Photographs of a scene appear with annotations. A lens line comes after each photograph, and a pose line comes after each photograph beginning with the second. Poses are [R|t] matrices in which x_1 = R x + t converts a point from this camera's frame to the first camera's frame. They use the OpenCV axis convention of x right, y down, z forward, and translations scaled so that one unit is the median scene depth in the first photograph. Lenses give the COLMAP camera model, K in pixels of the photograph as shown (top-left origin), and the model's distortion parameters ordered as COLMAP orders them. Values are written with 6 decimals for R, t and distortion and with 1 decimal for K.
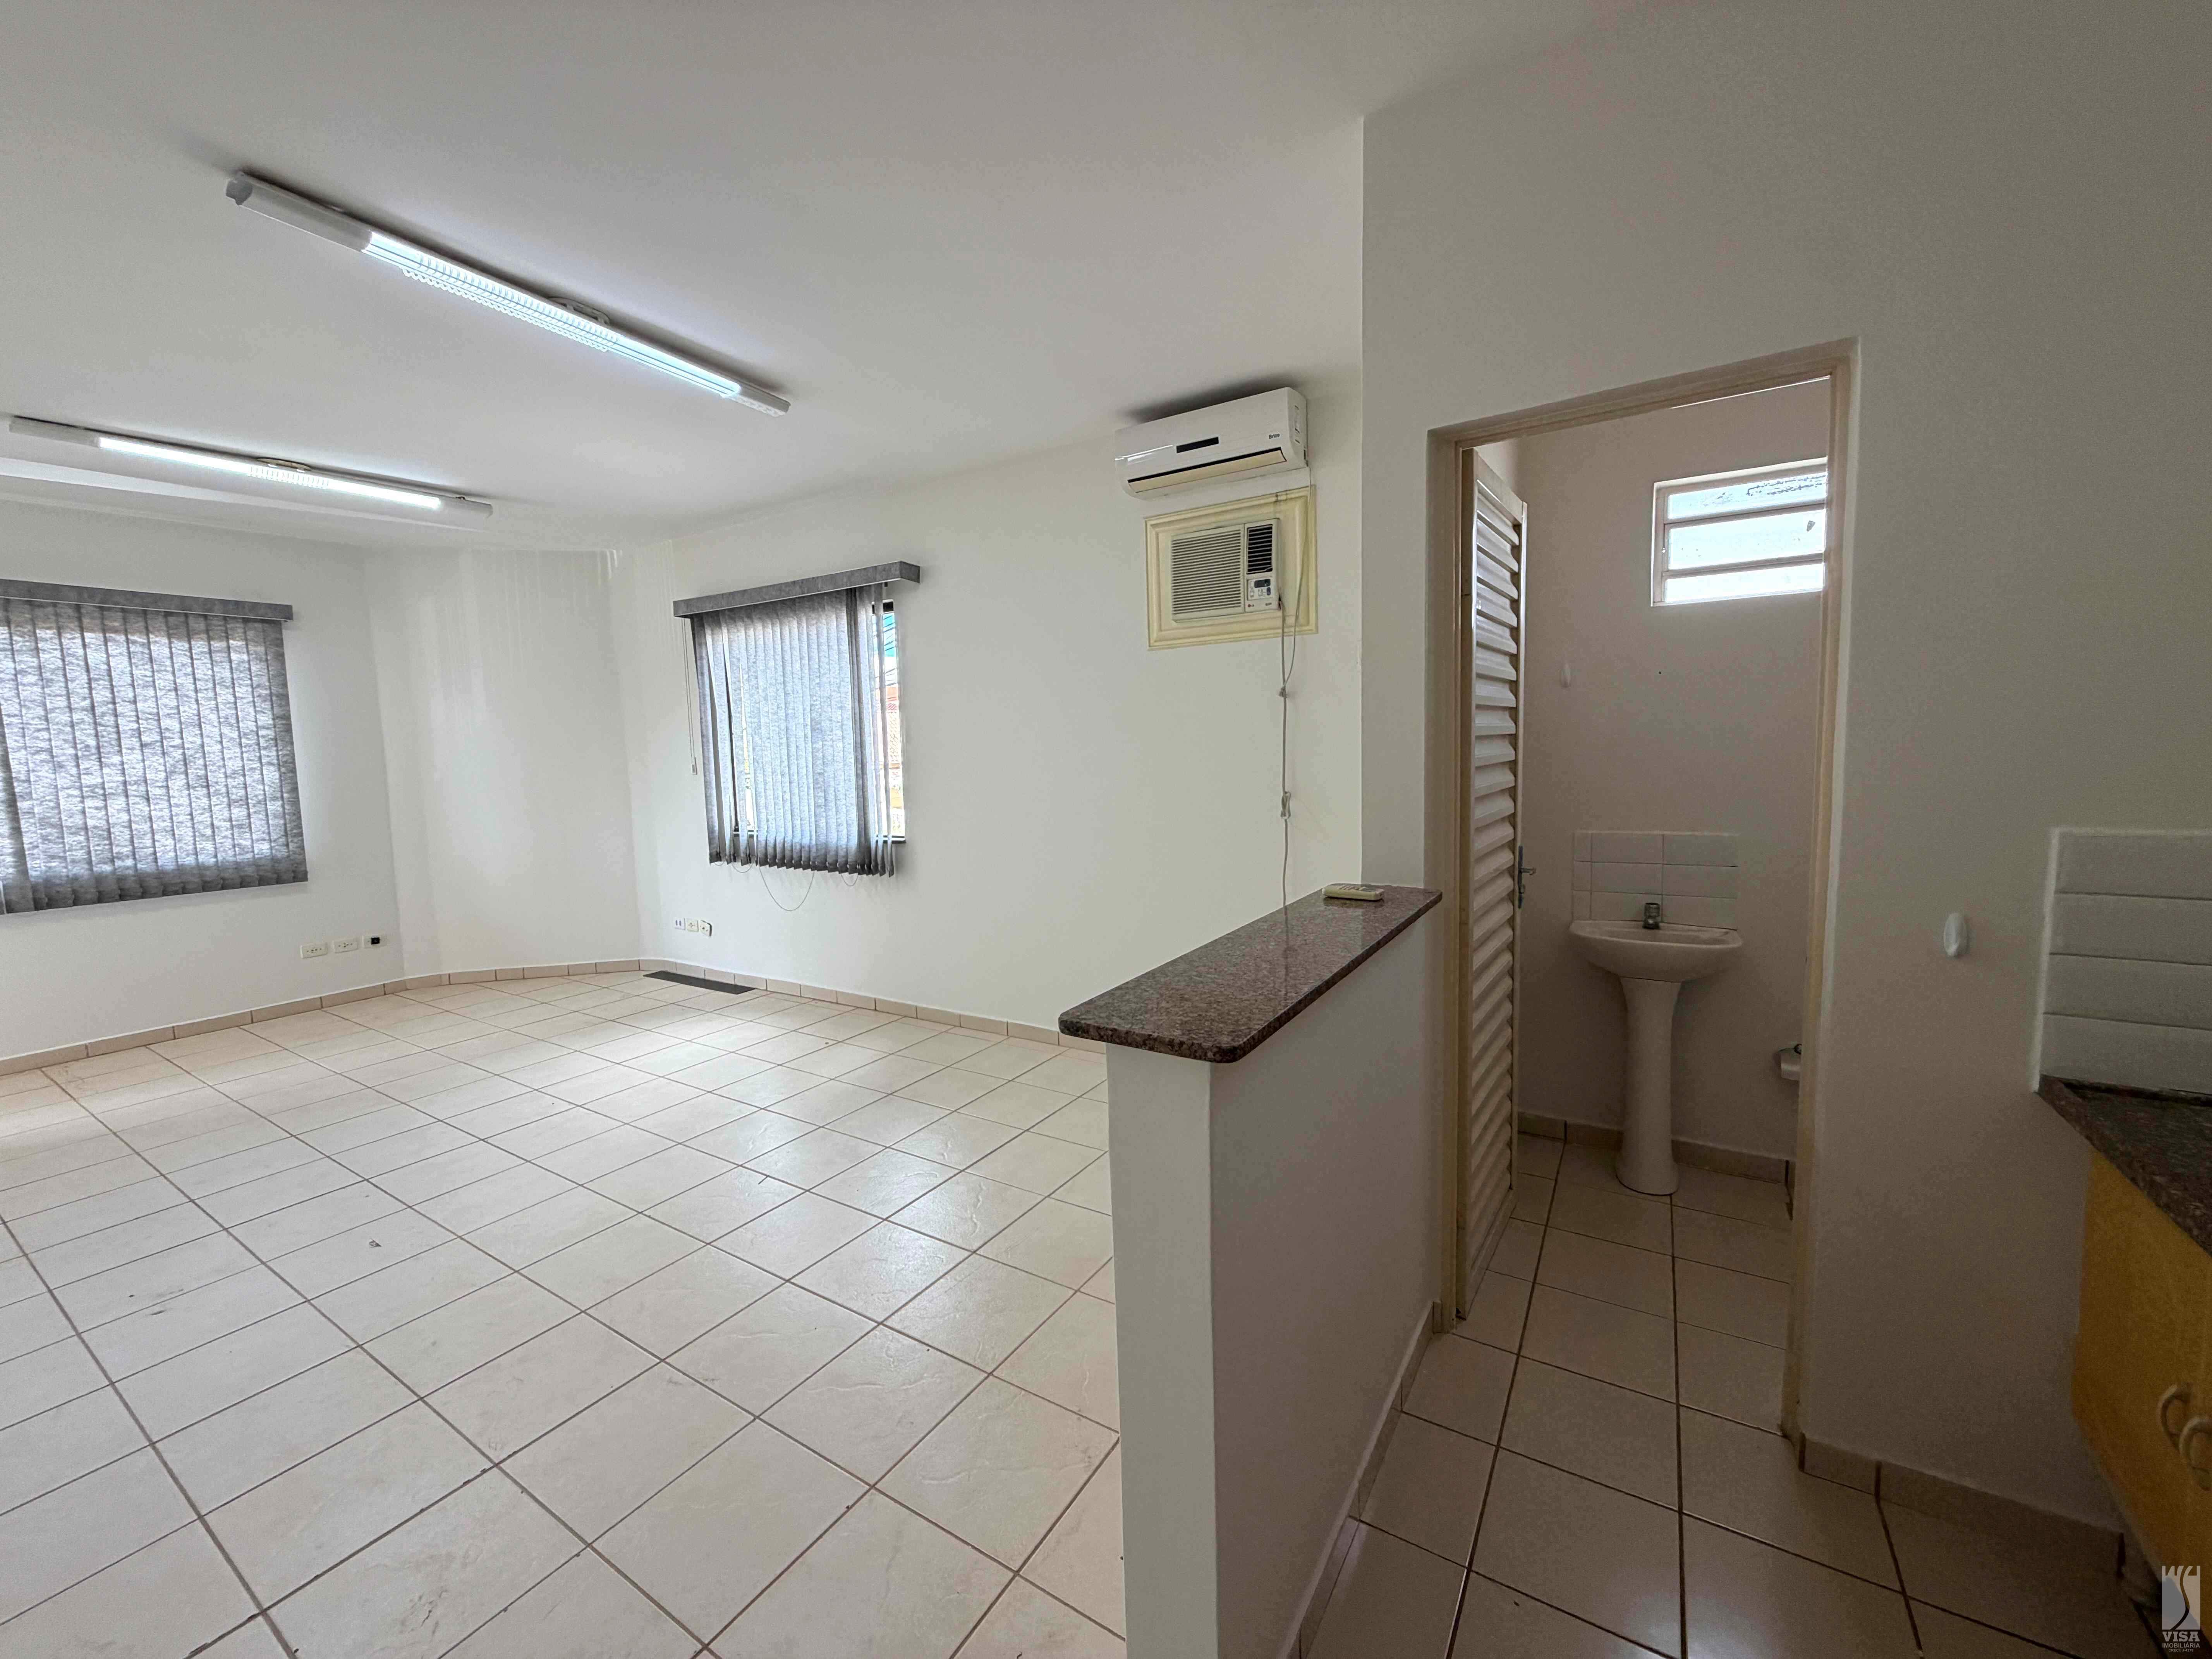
lens RADIAL K [[880.8, 0, 1105.6], [0, 880.8, 830.5], [0, 0, 1]] dist [0.002941, -0.001281]
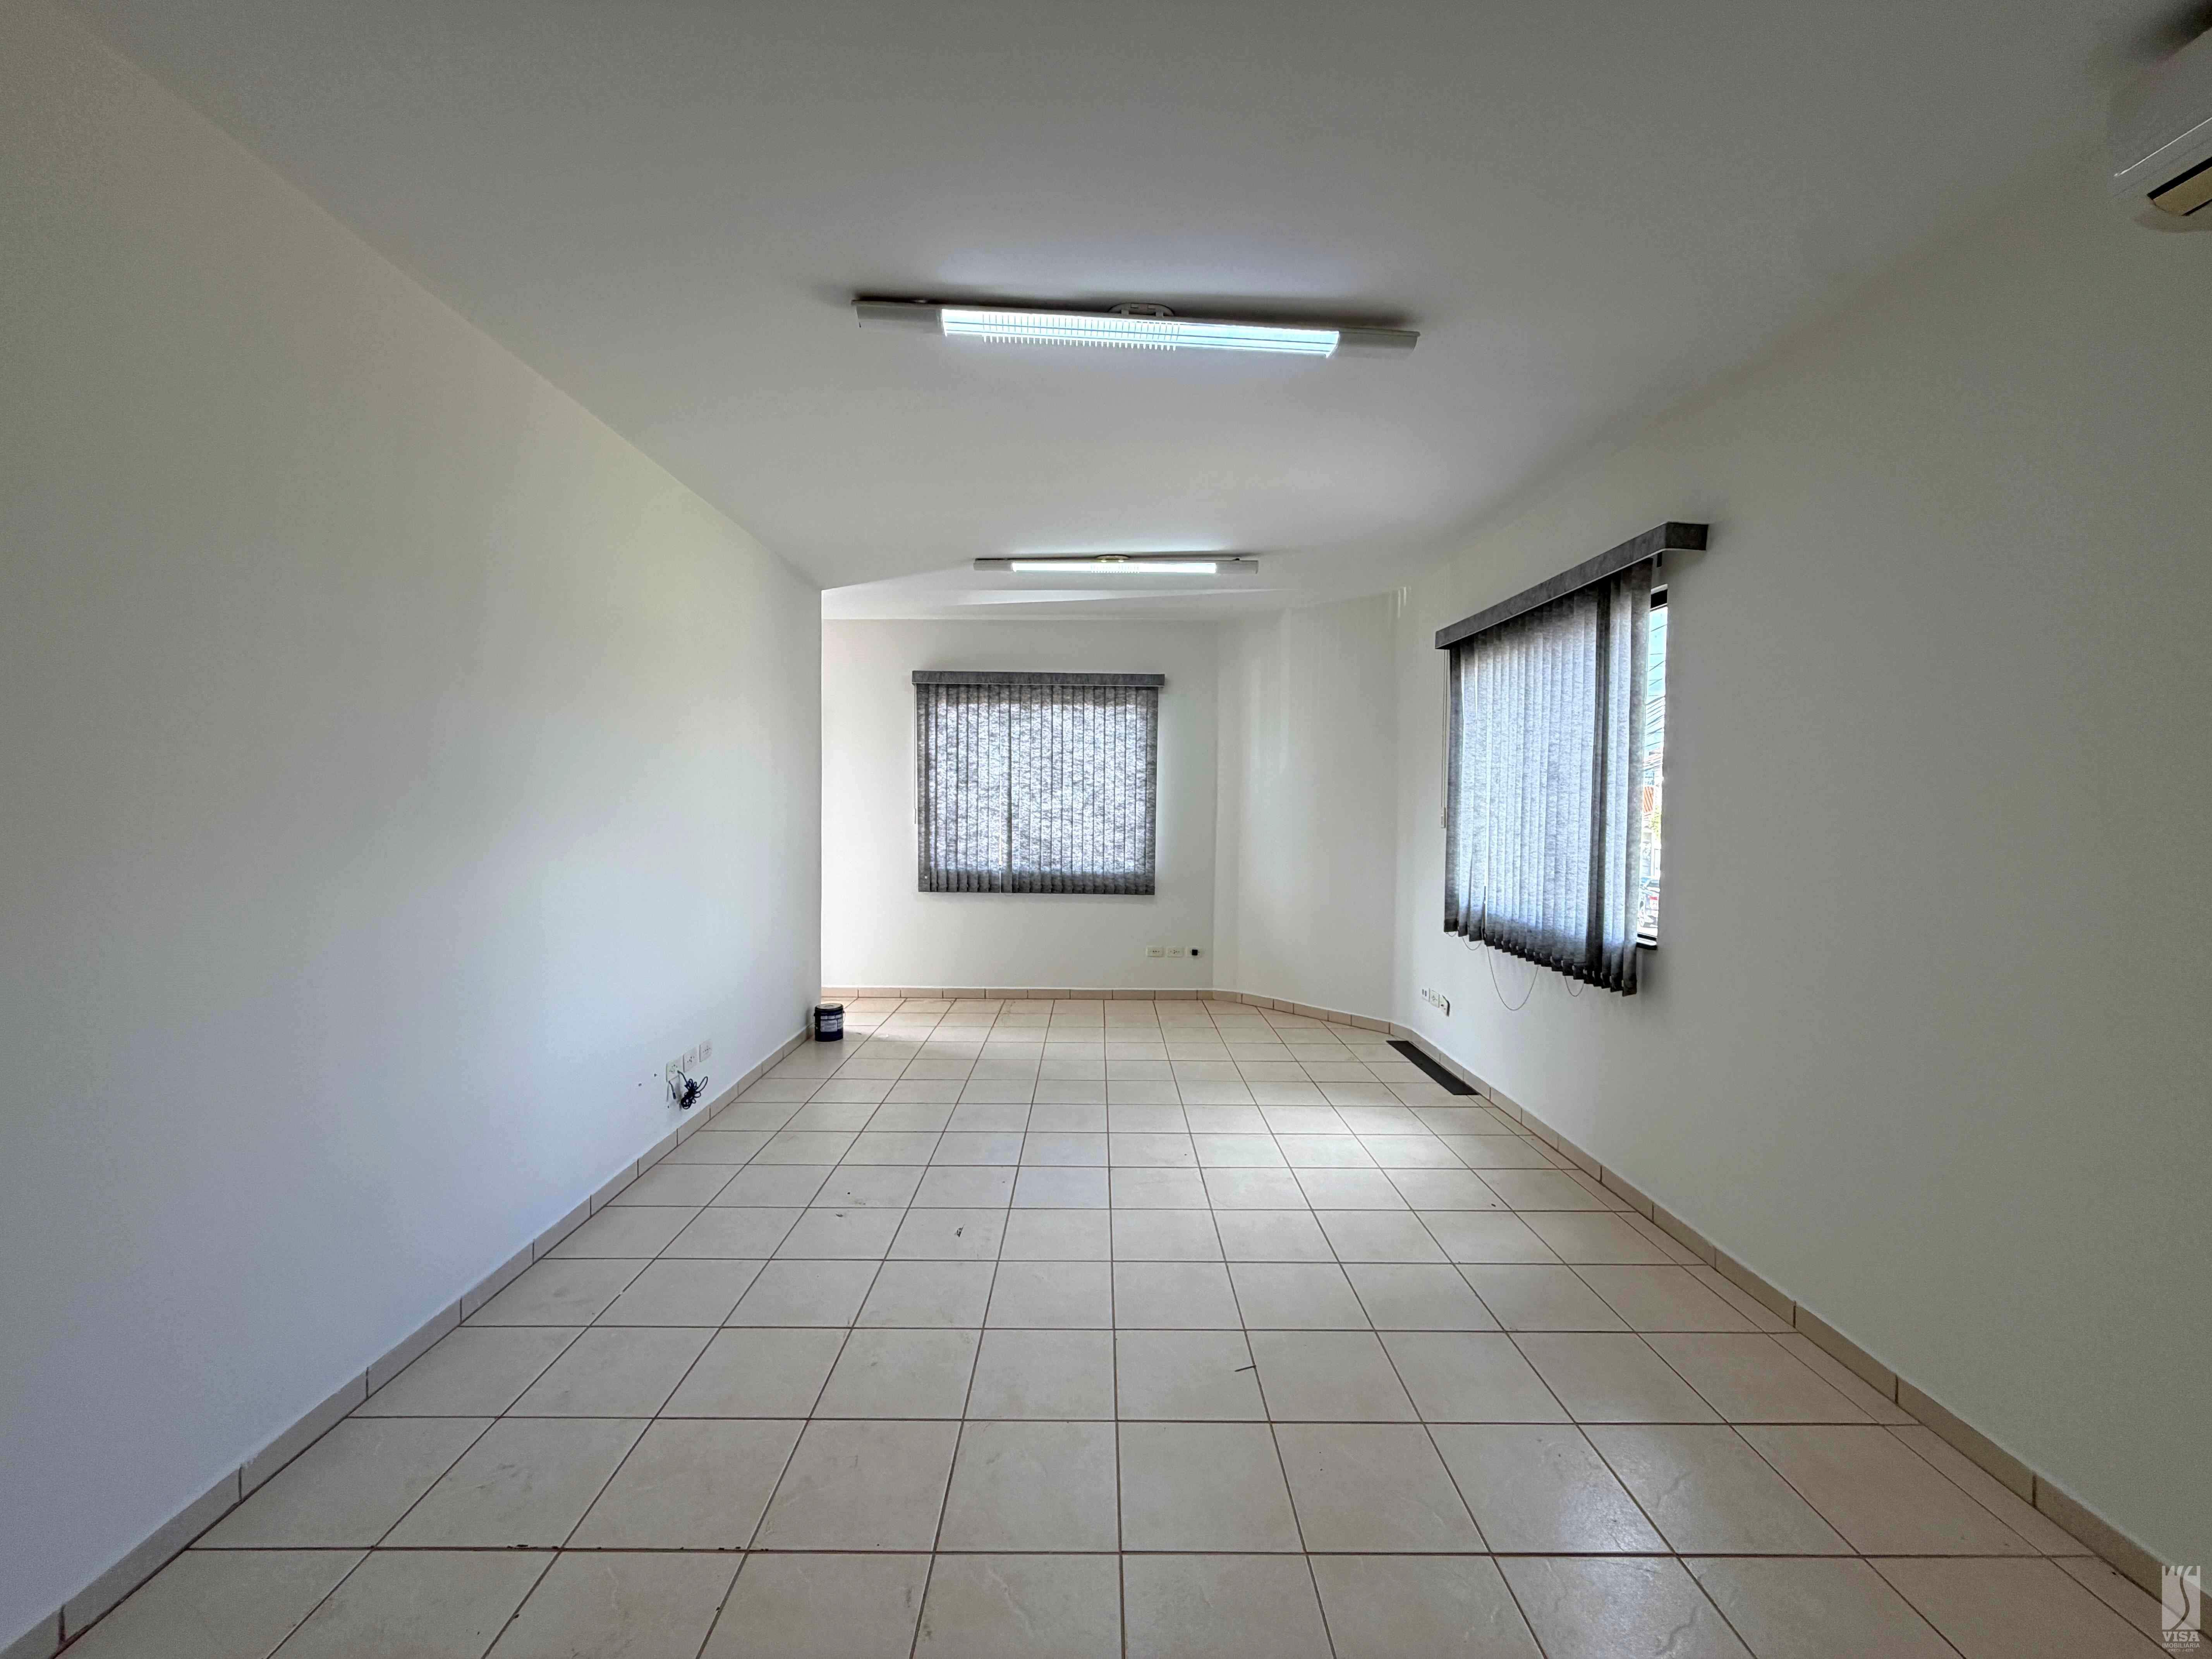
lens RADIAL K [[880.8, 0, 1108.2], [0, 880.8, 826.8], [0, 0, 1]] dist [0.002941, -0.001281]
pose [[0.537923, 0.057639, -0.841021, 0.105985], [-0.107792, 0.994173, -0.000810, -0.034124], [0.836074, 0.091091, 0.541001, 0.309784]]
